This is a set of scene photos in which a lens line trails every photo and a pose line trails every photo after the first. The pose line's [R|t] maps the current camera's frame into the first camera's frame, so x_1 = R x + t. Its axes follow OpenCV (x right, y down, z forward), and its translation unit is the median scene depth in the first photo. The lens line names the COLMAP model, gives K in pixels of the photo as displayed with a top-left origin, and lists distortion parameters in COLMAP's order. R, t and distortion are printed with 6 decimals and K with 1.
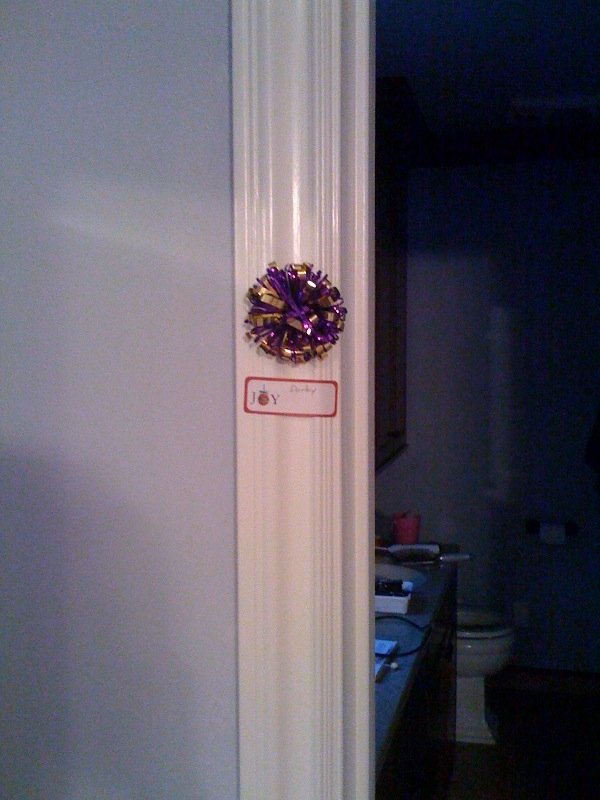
lens RADIAL K [[713.4, 0, 300.0], [0, 713.4, 400.0], [0, 0, 1]] dist [0.001272, -0.000214]
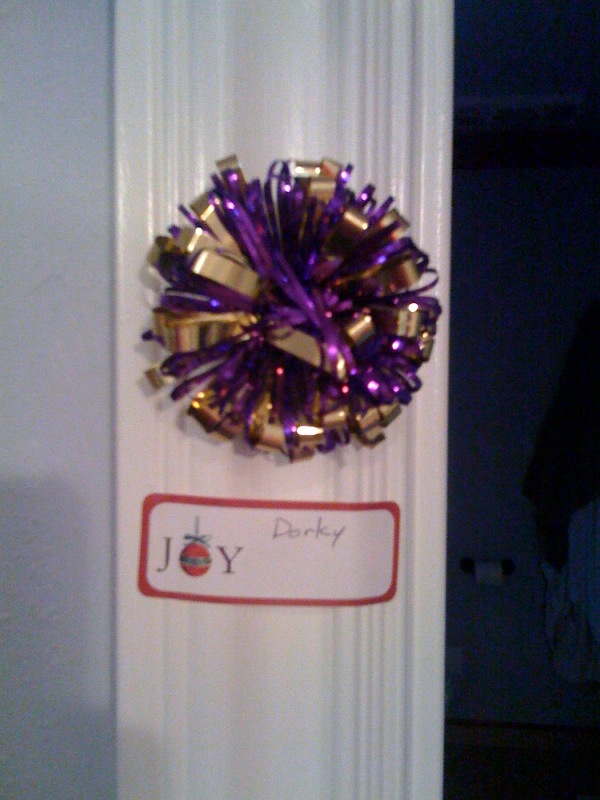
lens RADIAL K [[988.2, 0, 300.0], [0, 988.2, 400.0], [0, 0, 1]] dist [0.006662, 0.001522]
pose [[0.996829, 0.001974, 0.079548, -0.040649], [0.002066, 0.998713, -0.050675, -0.056574], [-0.079546, 0.050679, 0.995542, 0.534979]]
